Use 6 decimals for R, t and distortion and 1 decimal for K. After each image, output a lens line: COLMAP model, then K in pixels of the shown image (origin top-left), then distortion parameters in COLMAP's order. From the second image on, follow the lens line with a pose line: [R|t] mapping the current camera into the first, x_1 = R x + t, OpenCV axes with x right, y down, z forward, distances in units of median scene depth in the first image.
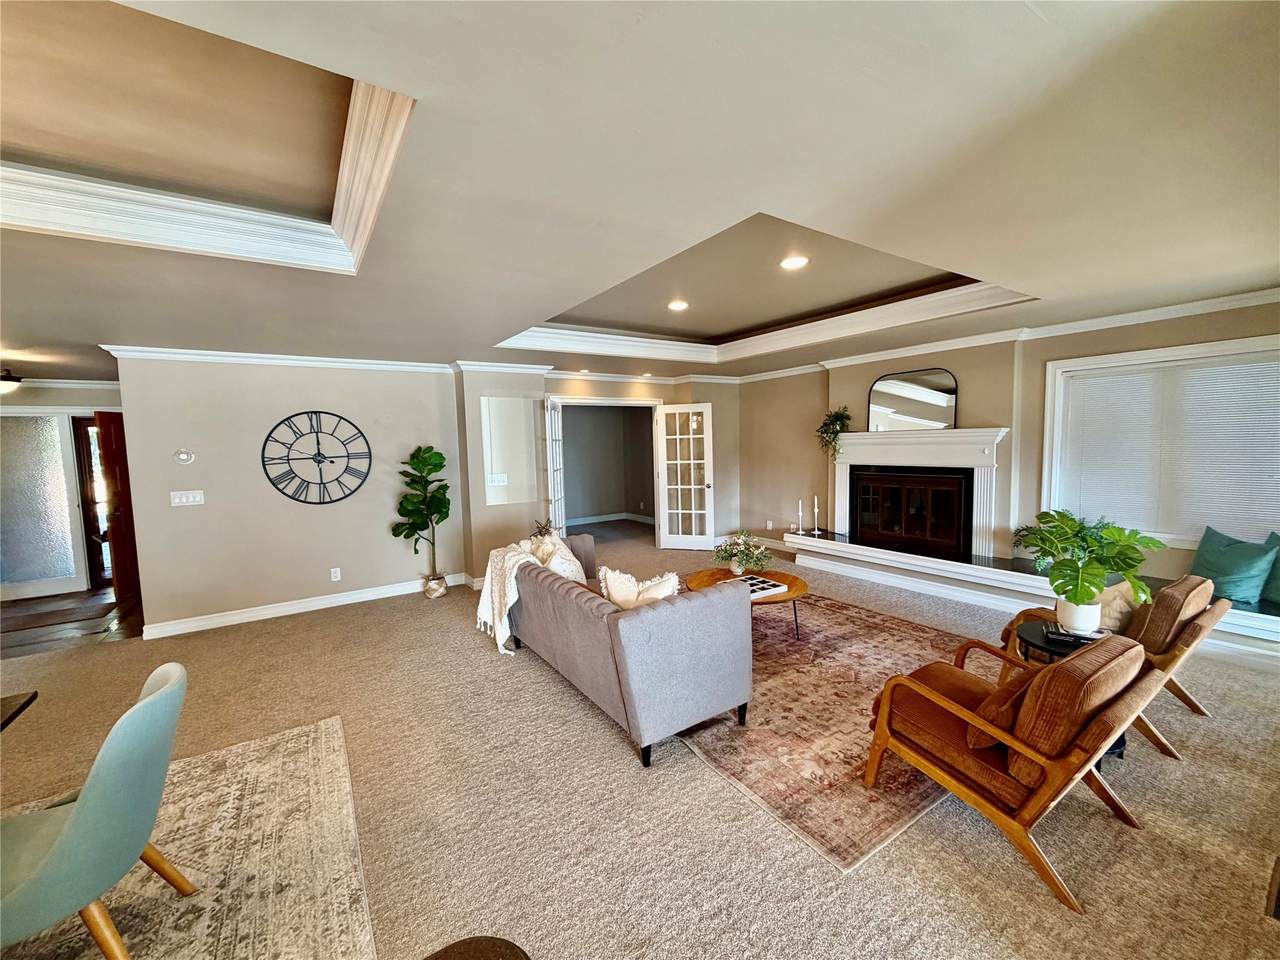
lens RADIAL K [[506.9, 0, 632.3], [0, 506.9, 480.3], [0, 0, 1]] dist [-0.000066, -0.000204]
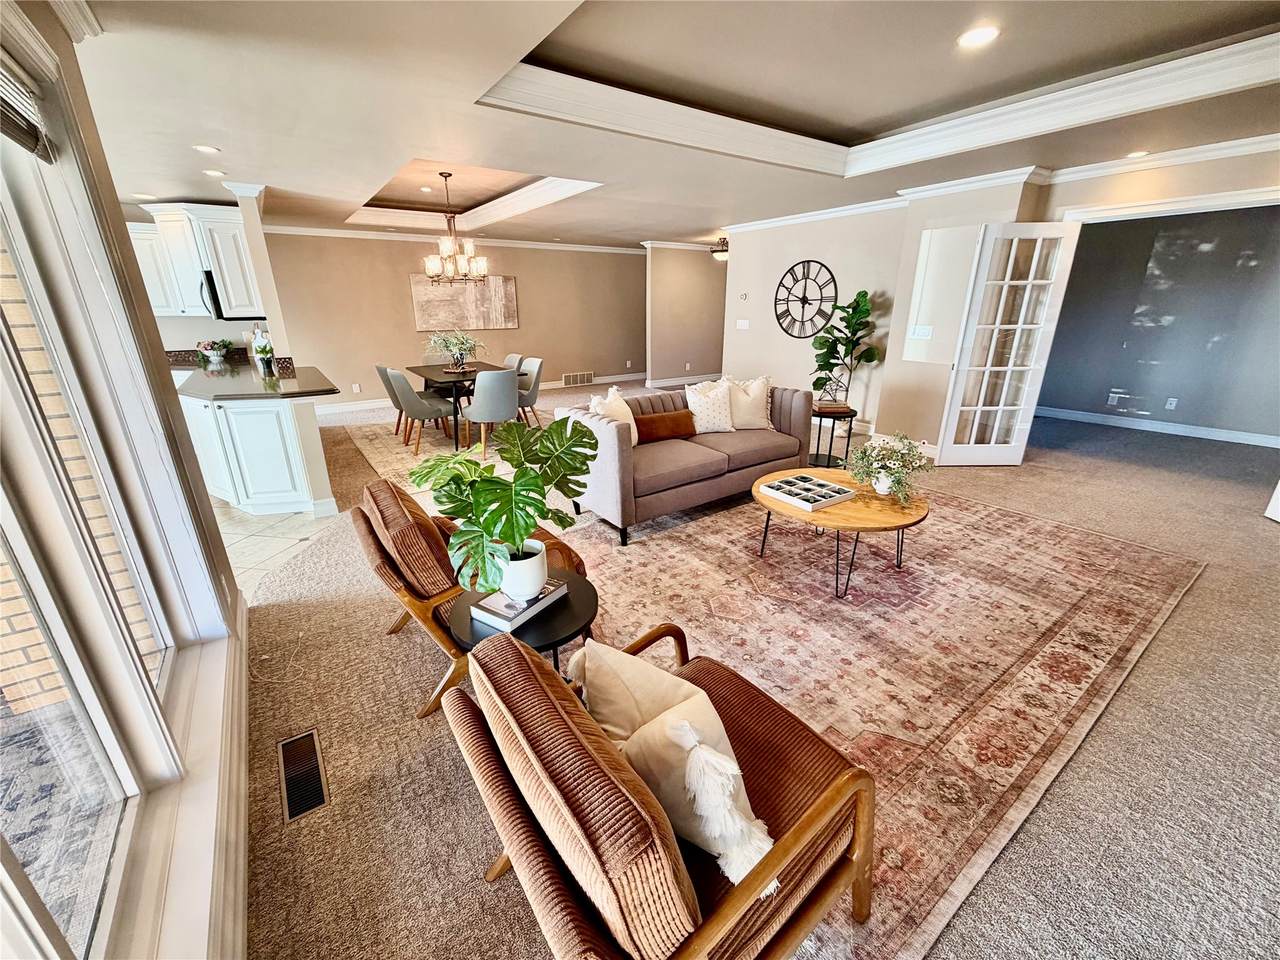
lens RADIAL K [[506.9, 0, 638.3], [0, 506.9, 479.7], [0, 0, 1]] dist [-0.000066, -0.000204]
pose [[0.038953, 0.354995, -0.934056, 0.723346], [-0.069127, 0.933484, 0.351895, -0.043870], [0.996847, 0.050861, 0.060901, 0.547643]]
